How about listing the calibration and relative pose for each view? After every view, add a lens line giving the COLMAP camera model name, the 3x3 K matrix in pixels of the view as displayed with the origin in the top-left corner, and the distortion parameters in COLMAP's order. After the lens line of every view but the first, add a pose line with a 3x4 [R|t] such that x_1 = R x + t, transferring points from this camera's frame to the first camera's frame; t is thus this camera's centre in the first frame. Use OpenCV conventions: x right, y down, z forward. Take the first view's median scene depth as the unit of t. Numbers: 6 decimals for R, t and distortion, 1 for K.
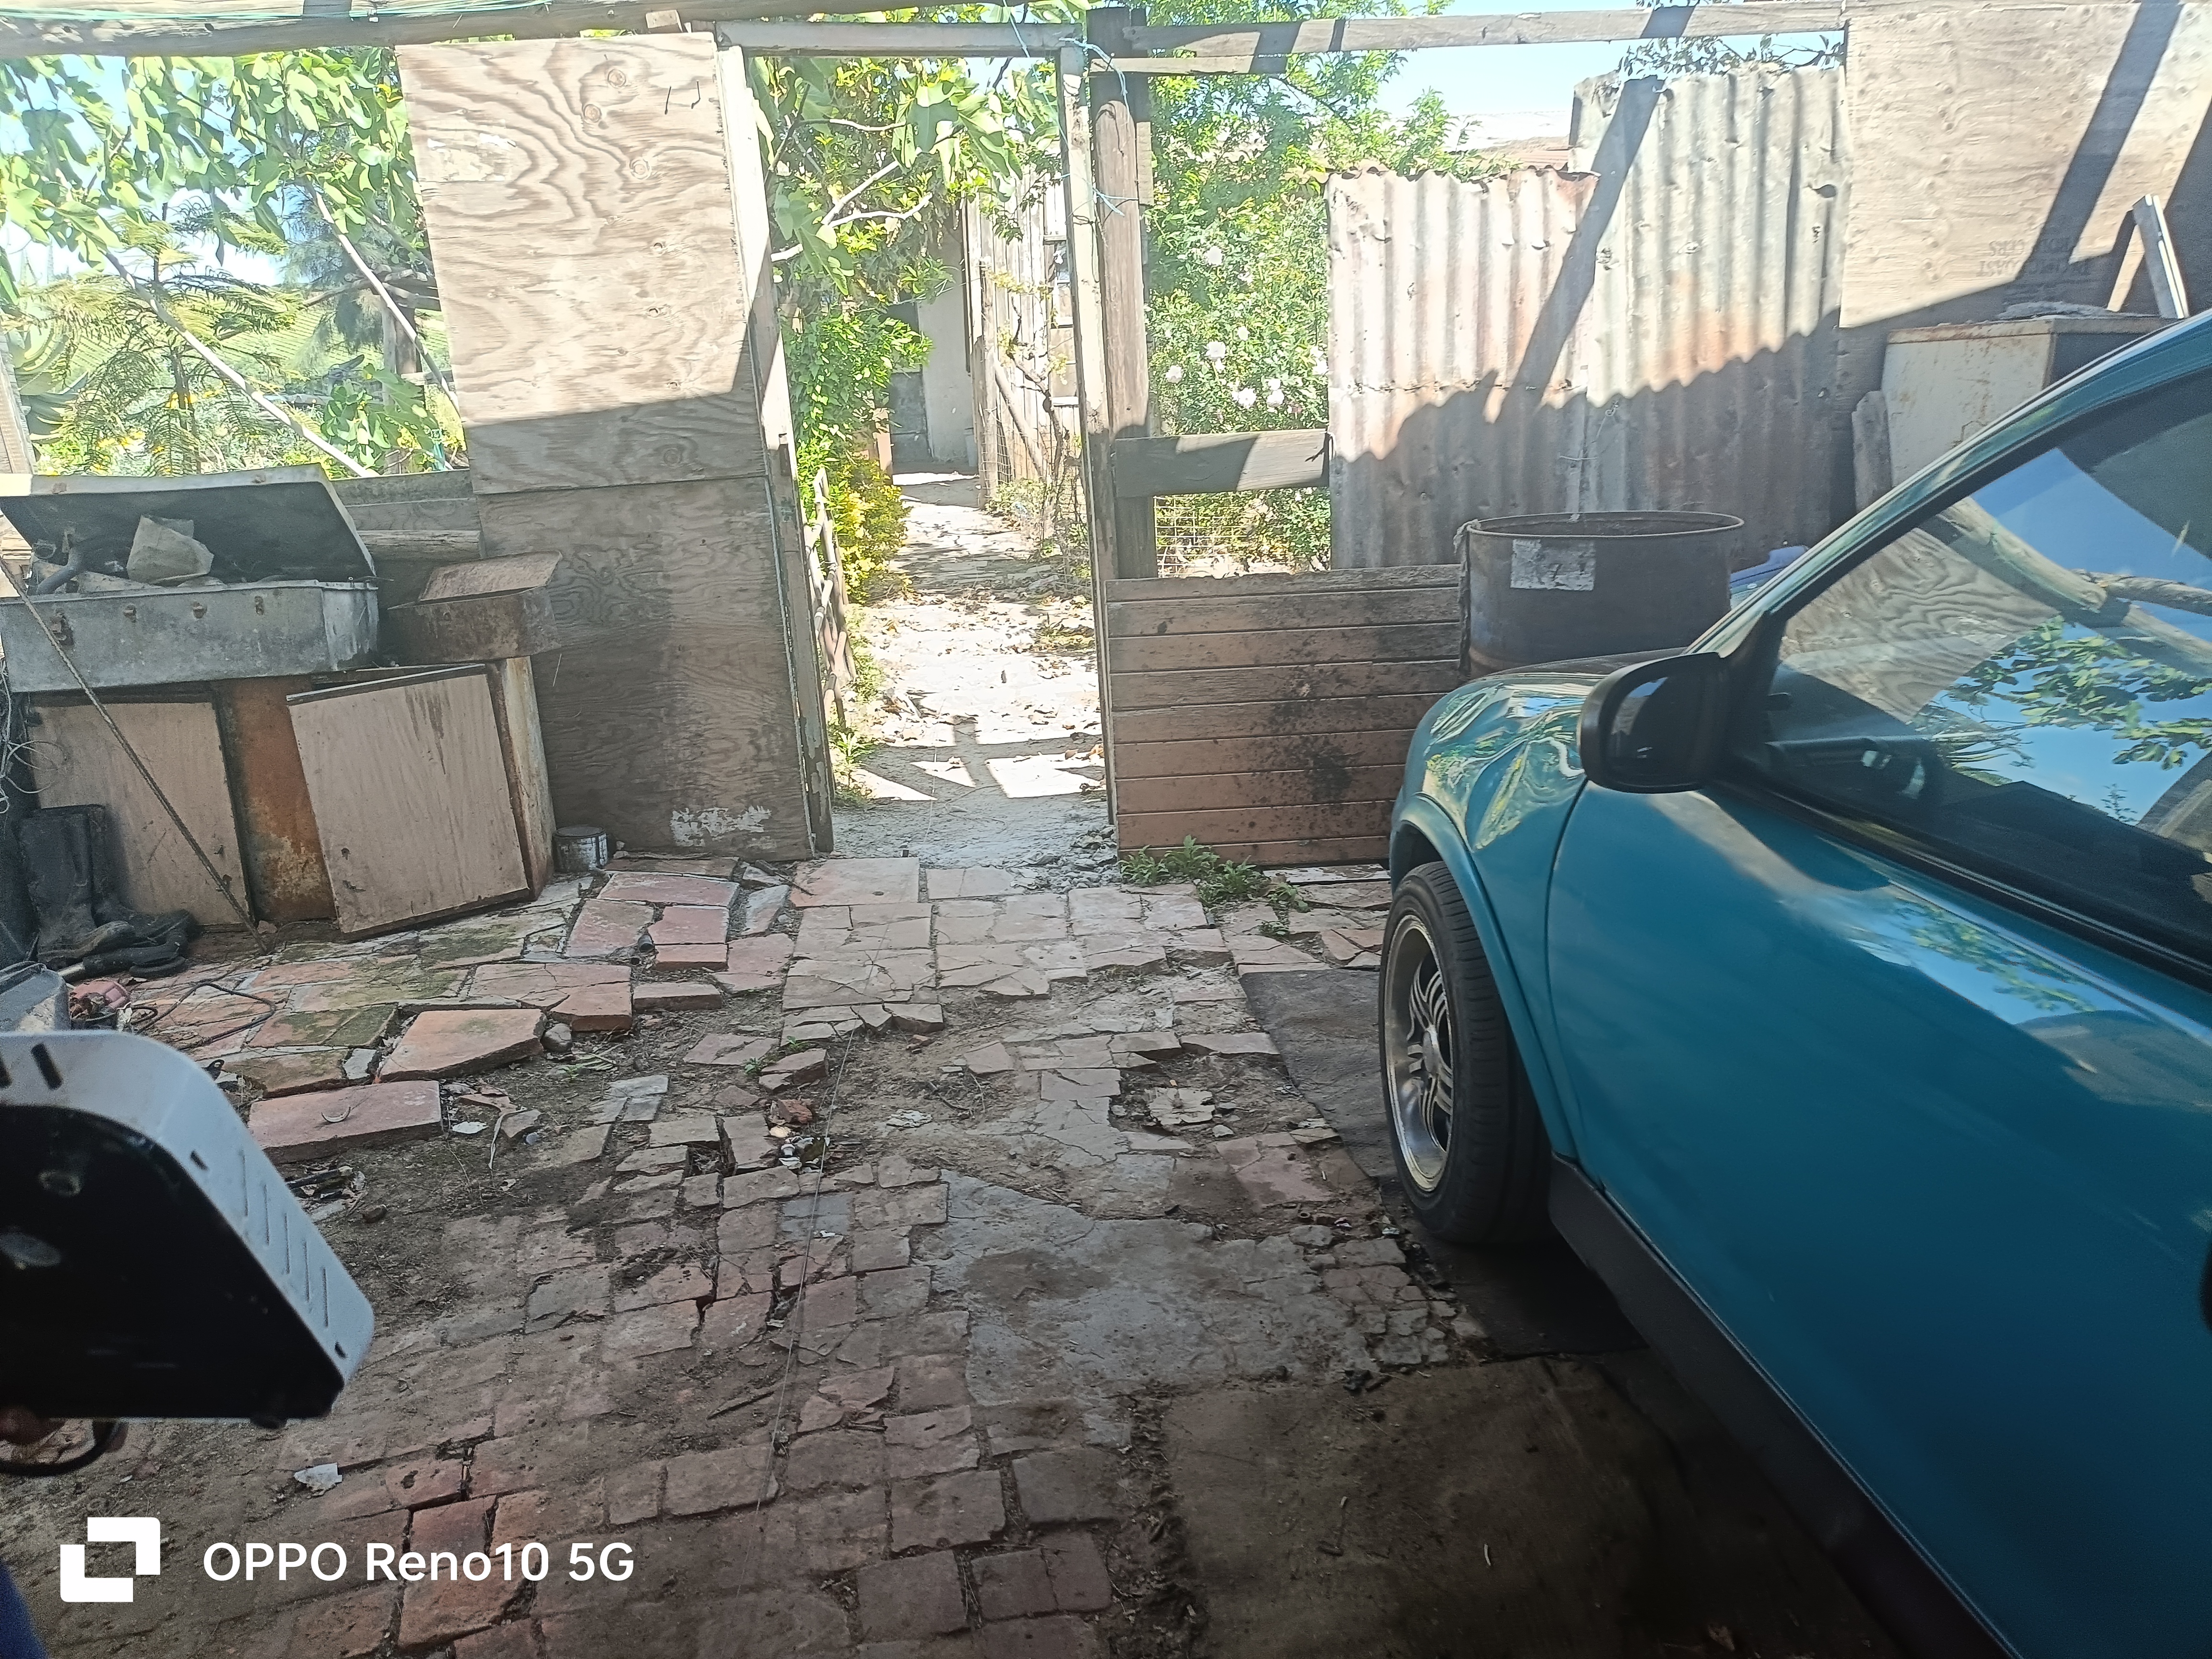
lens RADIAL K [[1823.5, 0, 1107.6], [0, 1823.5, 880.1], [0, 0, 1]] dist [0.004754, -0.047831]
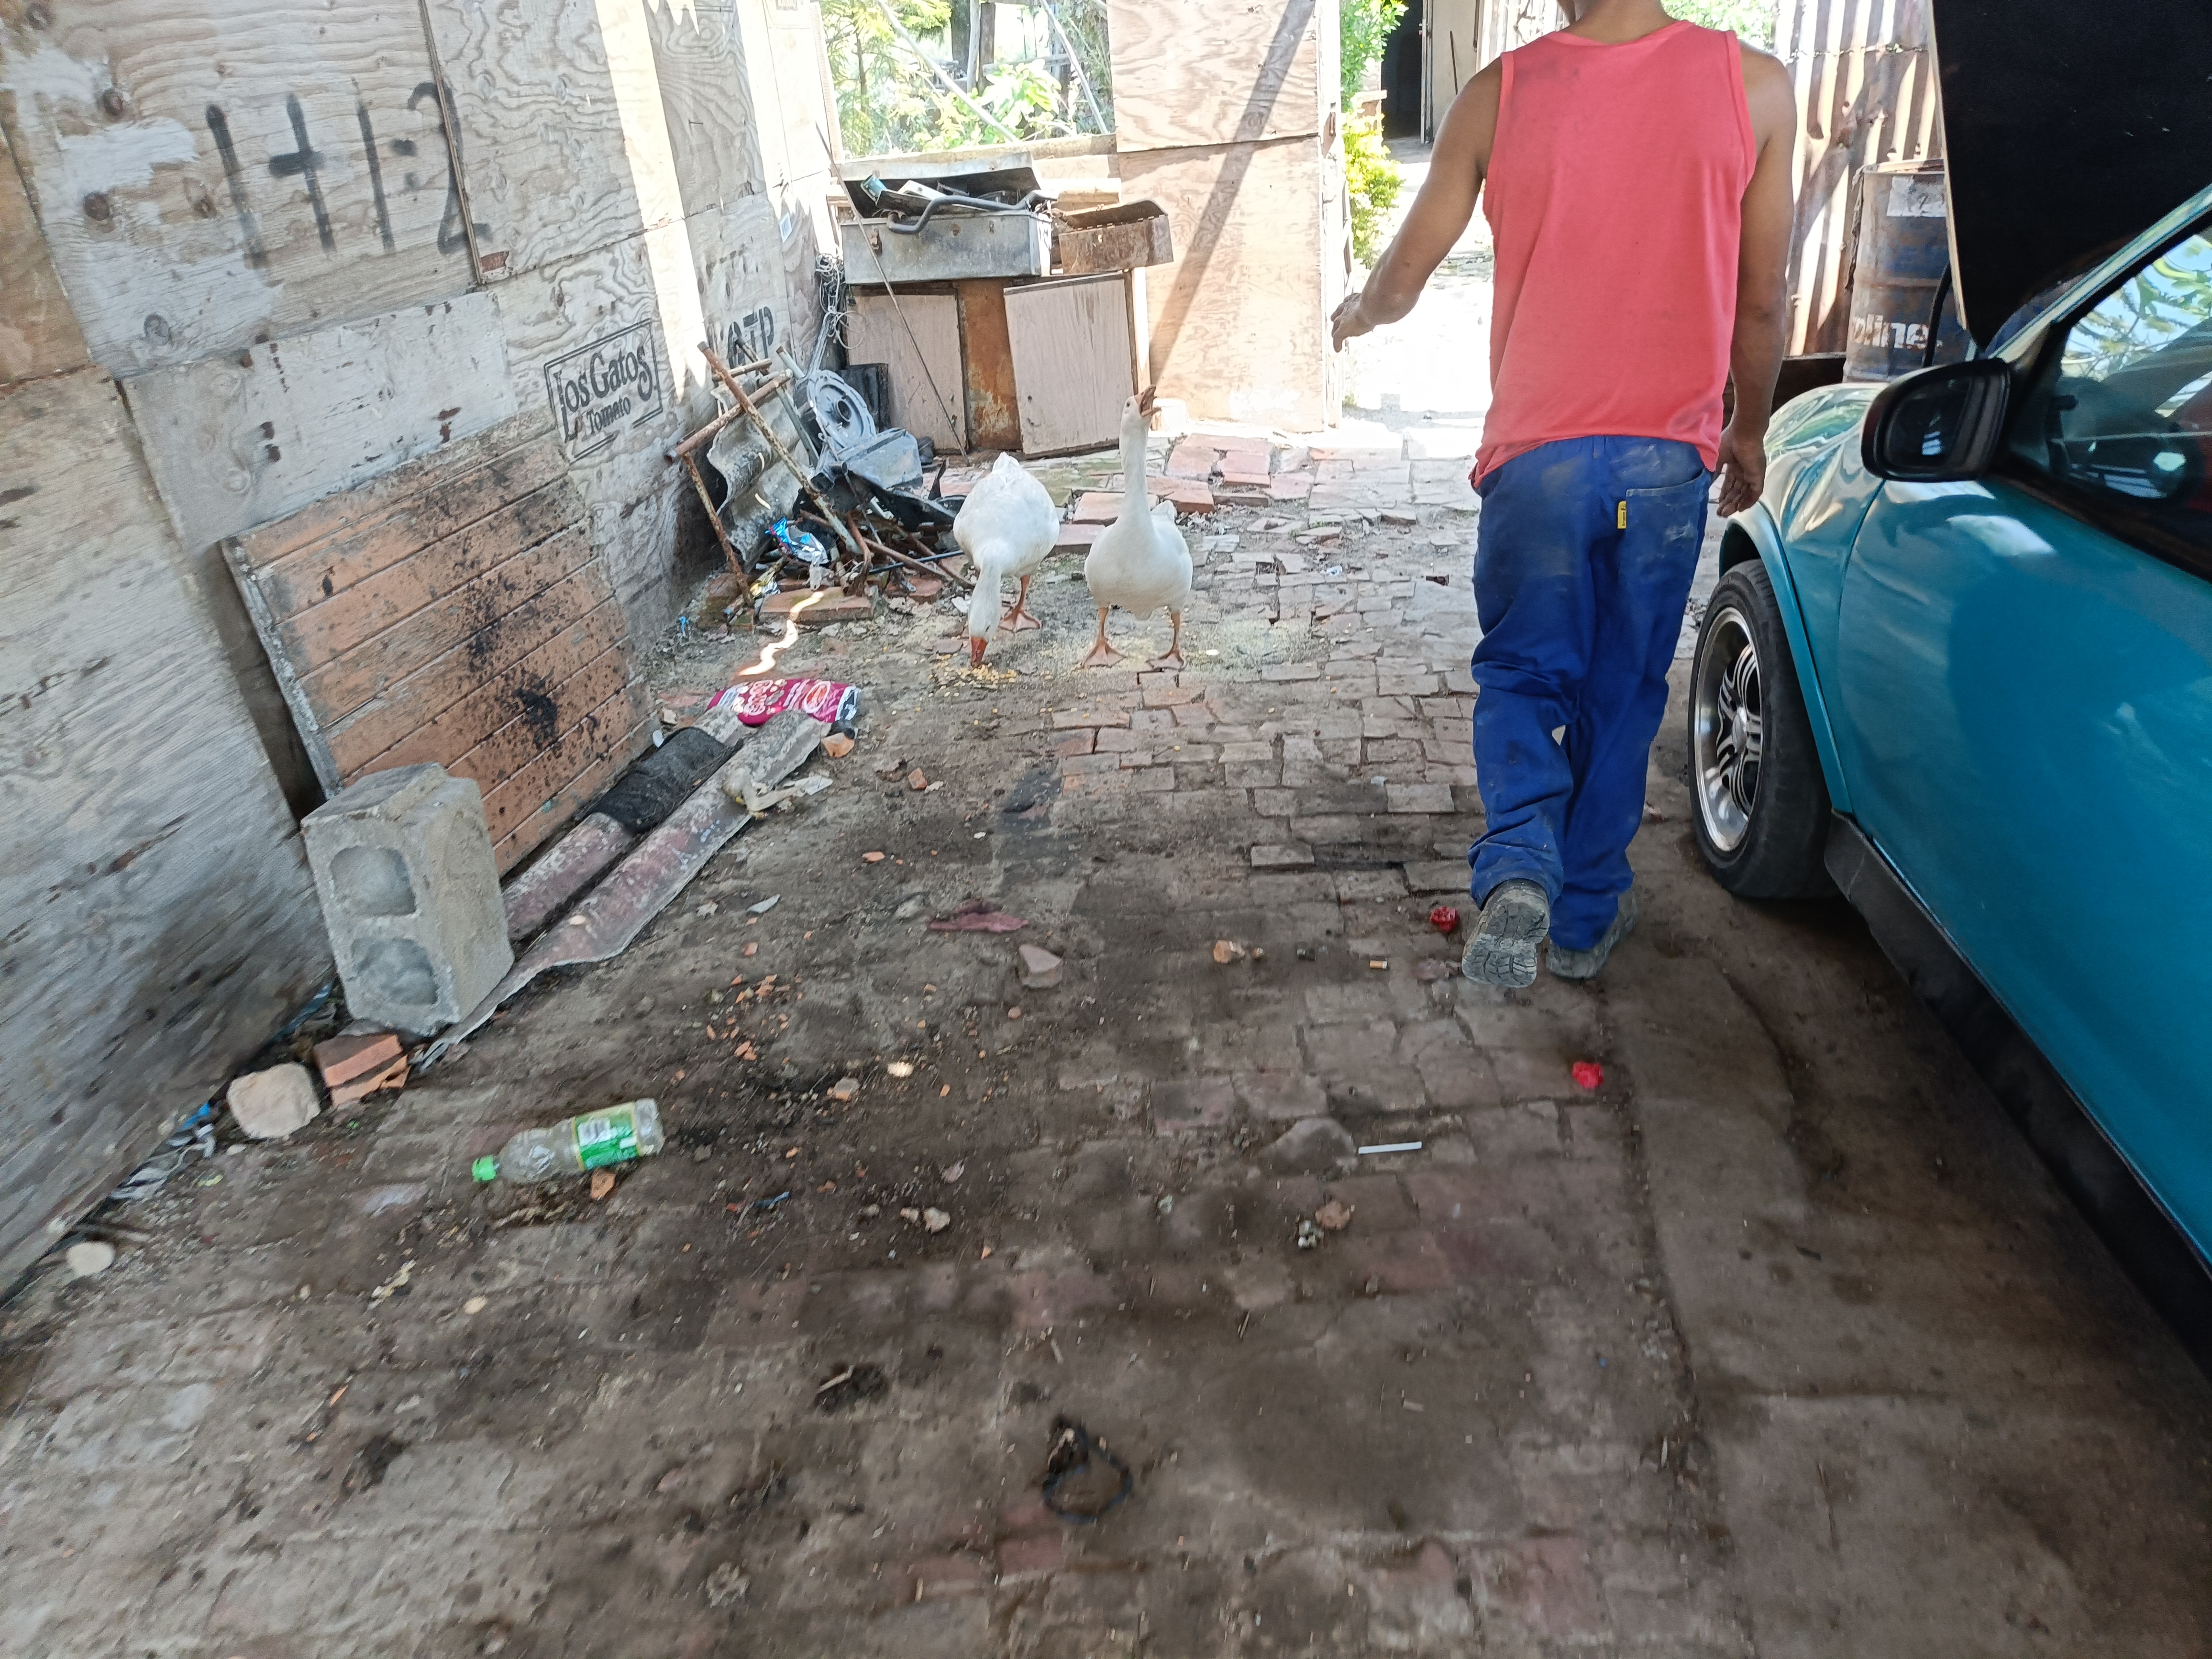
lens RADIAL K [[1710.6, 0, 1097.3], [0, 1710.6, 883.6], [0, 0, 1]] dist [0.041496, -0.030397]
pose [[0.964686, 0.092582, -0.246597, 0.033144], [-0.047544, 0.982019, 0.182695, 0.126226], [0.259078, -0.164519, 0.951742, -0.460163]]
